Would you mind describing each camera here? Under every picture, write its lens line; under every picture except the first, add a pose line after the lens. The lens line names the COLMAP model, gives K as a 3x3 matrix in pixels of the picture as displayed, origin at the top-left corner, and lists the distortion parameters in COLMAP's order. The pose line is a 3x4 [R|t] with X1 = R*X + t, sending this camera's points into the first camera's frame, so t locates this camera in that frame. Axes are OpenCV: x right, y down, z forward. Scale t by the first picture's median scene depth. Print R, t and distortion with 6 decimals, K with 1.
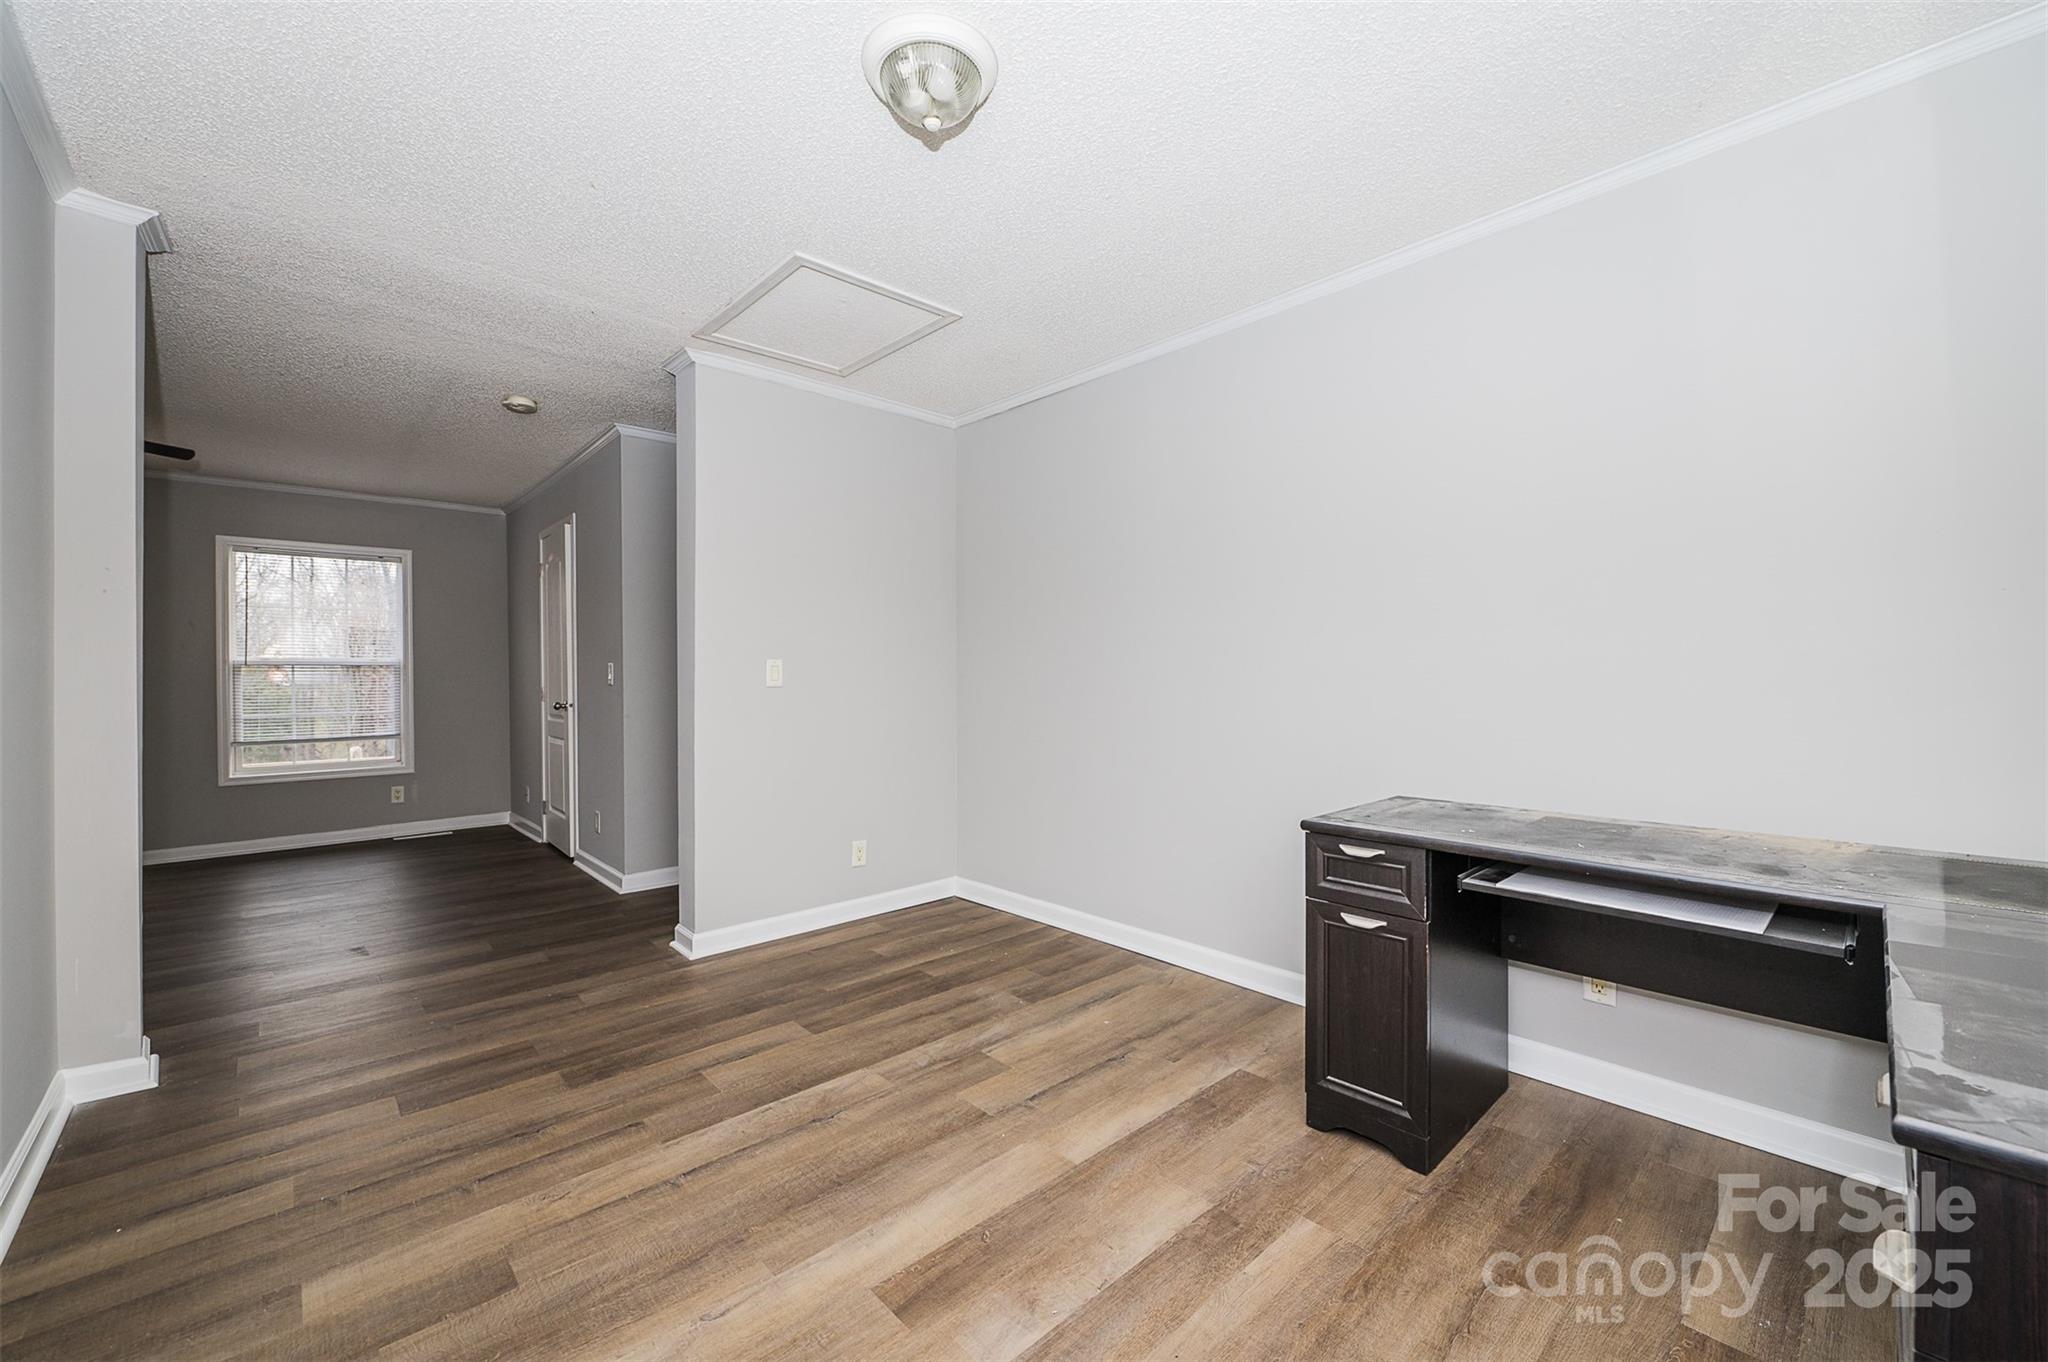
lens RADIAL K [[815.0, 0, 1029.1], [0, 815.0, 675.7], [0, 0, 1]] dist [-0.008350, 0.000490]
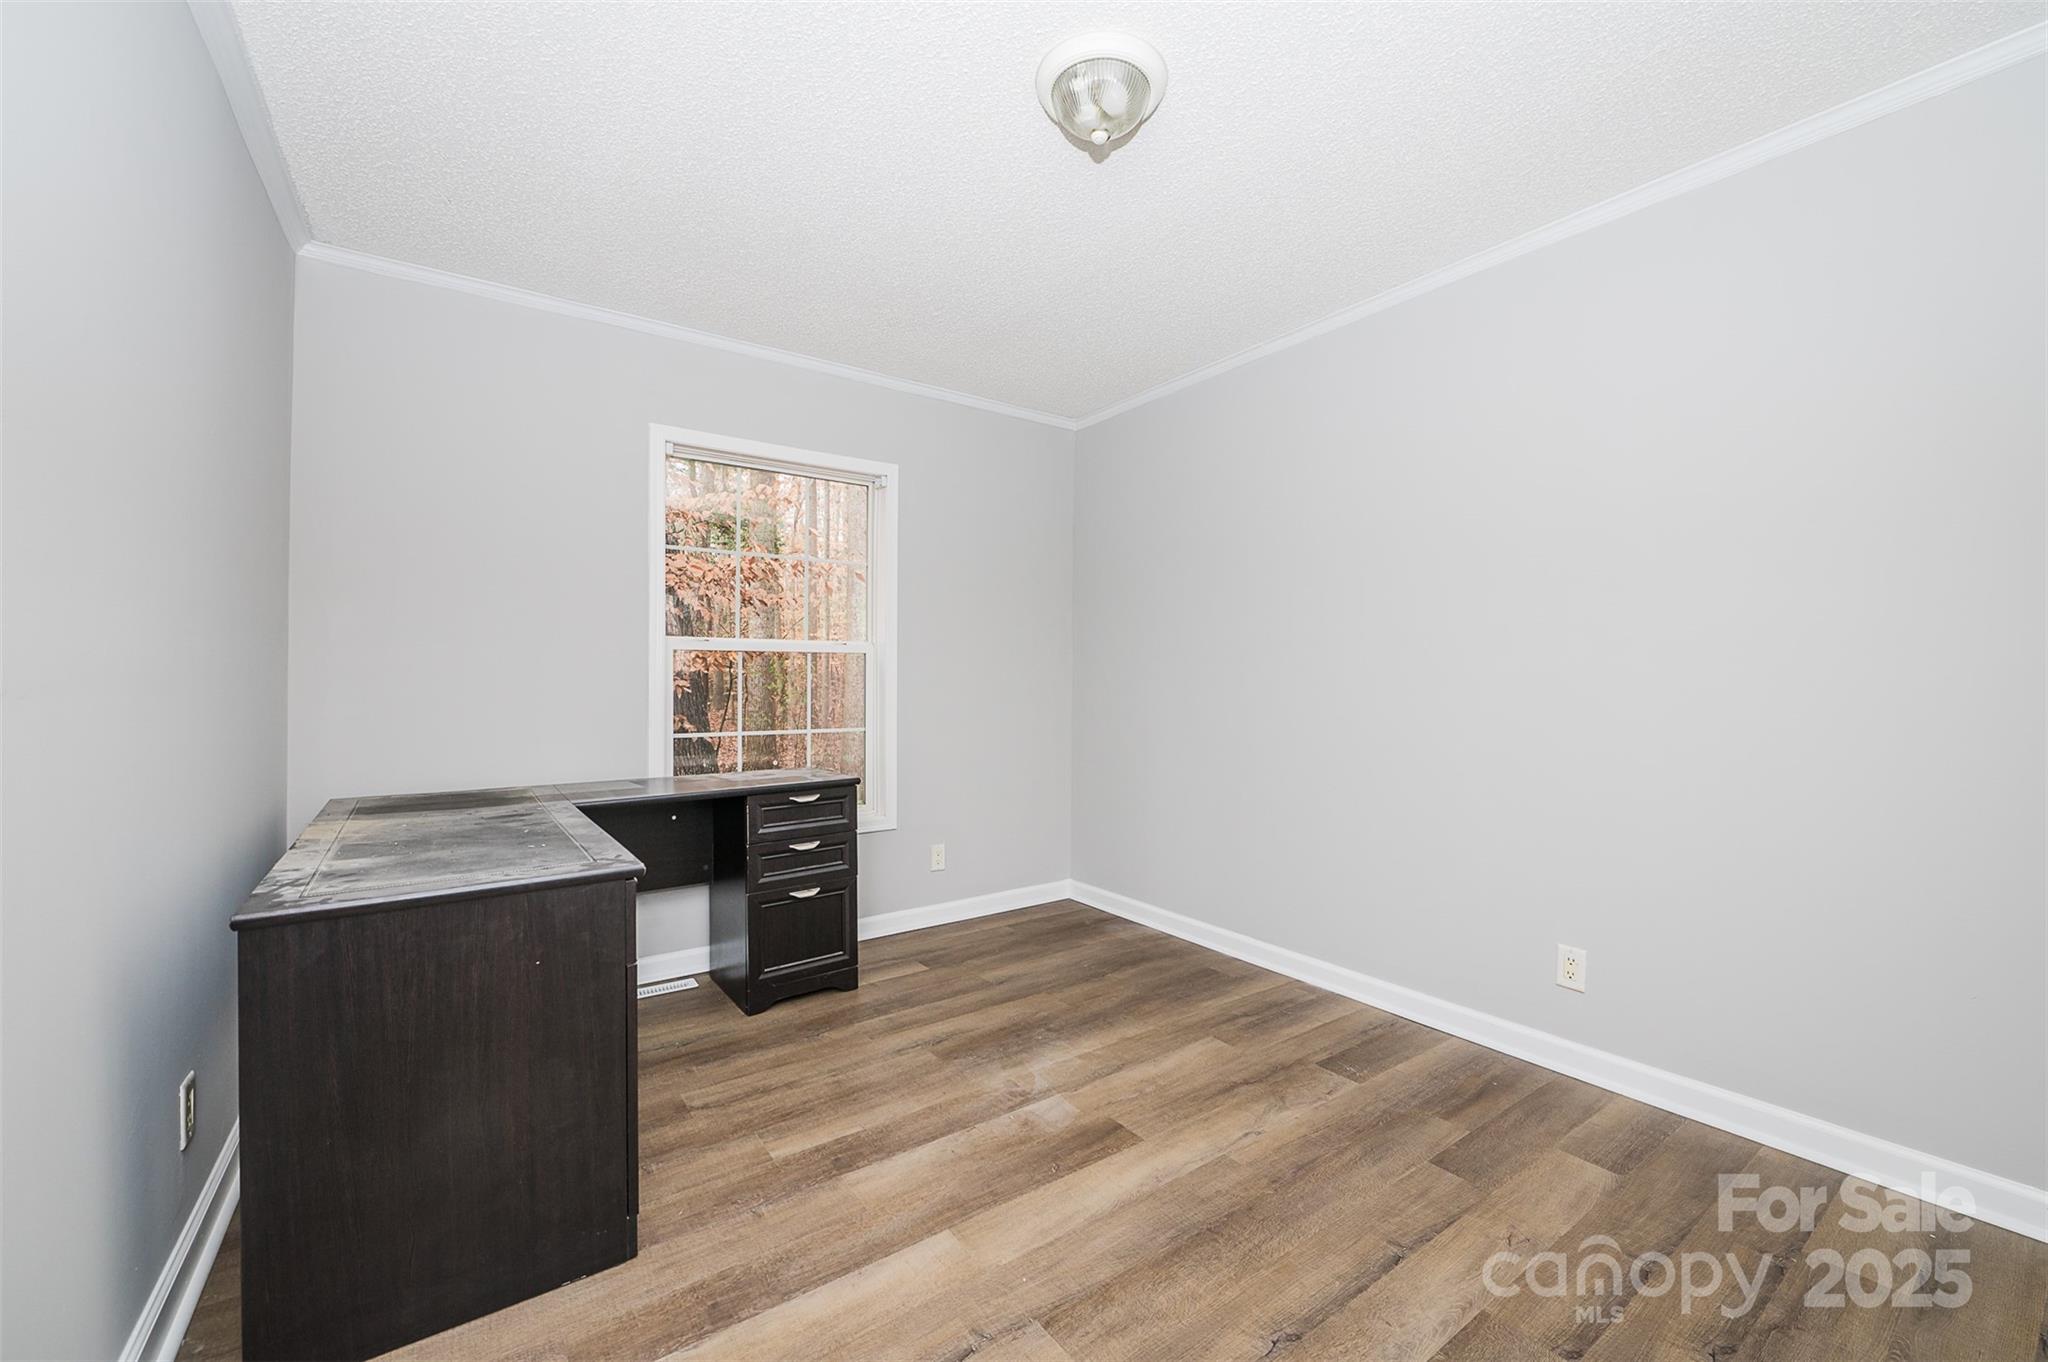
lens RADIAL K [[815.0, 0, 1034.3], [0, 815.0, 669.4], [0, 0, 1]] dist [-0.008350, 0.000490]
pose [[-0.992418, 0.008787, 0.122592, -0.139882], [0.007956, 0.999942, -0.007269, -0.002247], [-0.122648, -0.006238, -0.992431, 1.755770]]
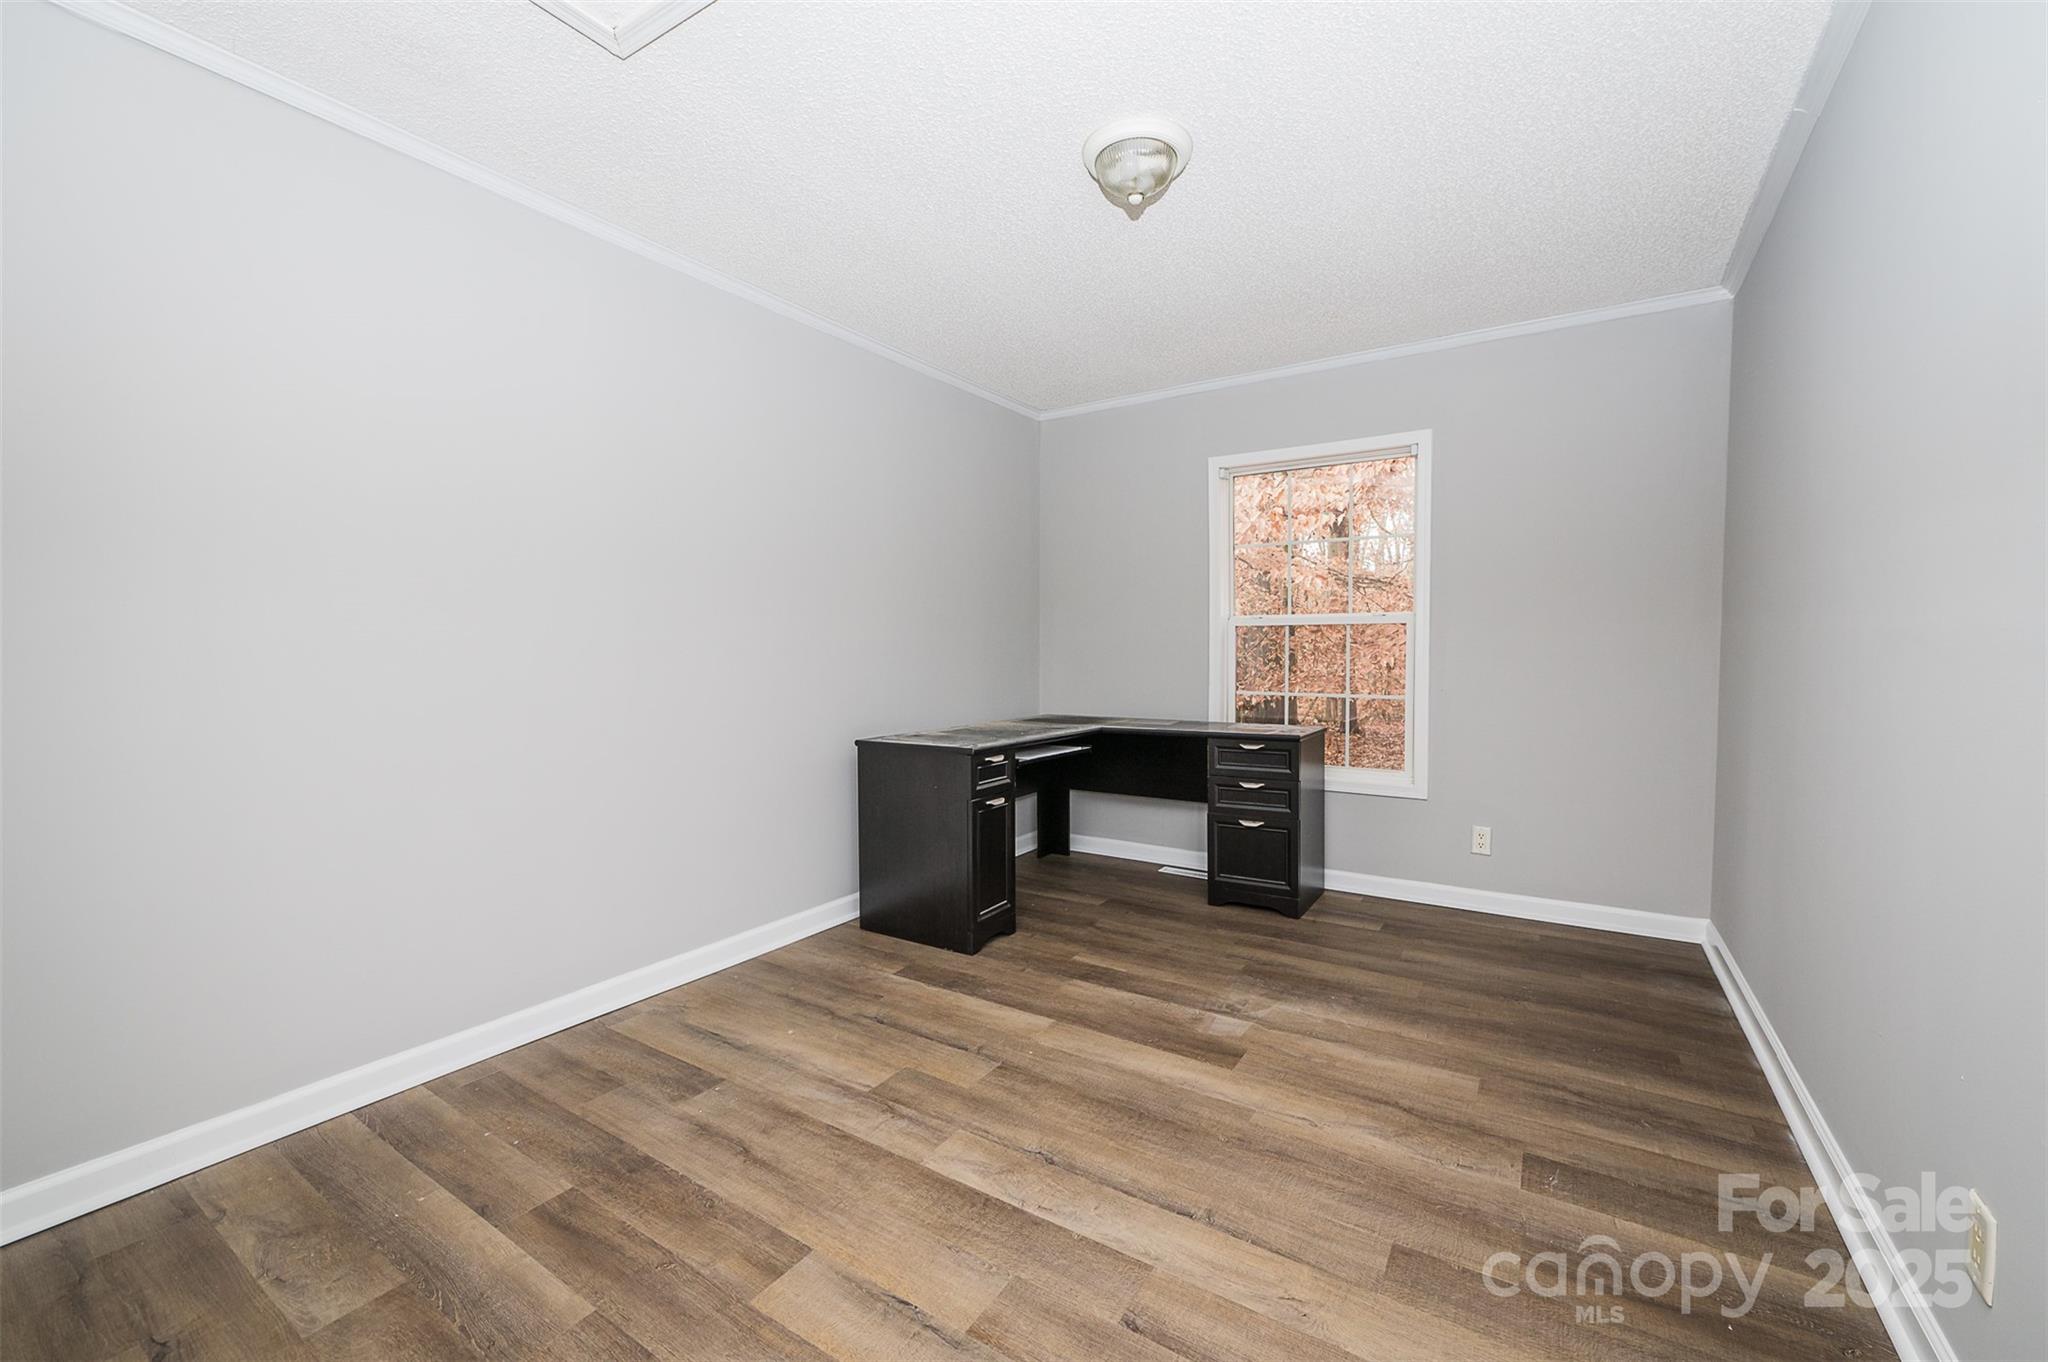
lens RADIAL K [[815.0, 0, 1044.4], [0, 815.0, 678.5], [0, 0, 1]] dist [-0.008350, 0.000490]
pose [[-0.256930, -0.027370, 0.966042, -1.120131], [0.008055, 0.999504, 0.030460, 0.007830], [-0.966396, 0.015608, -0.256582, 1.263875]]
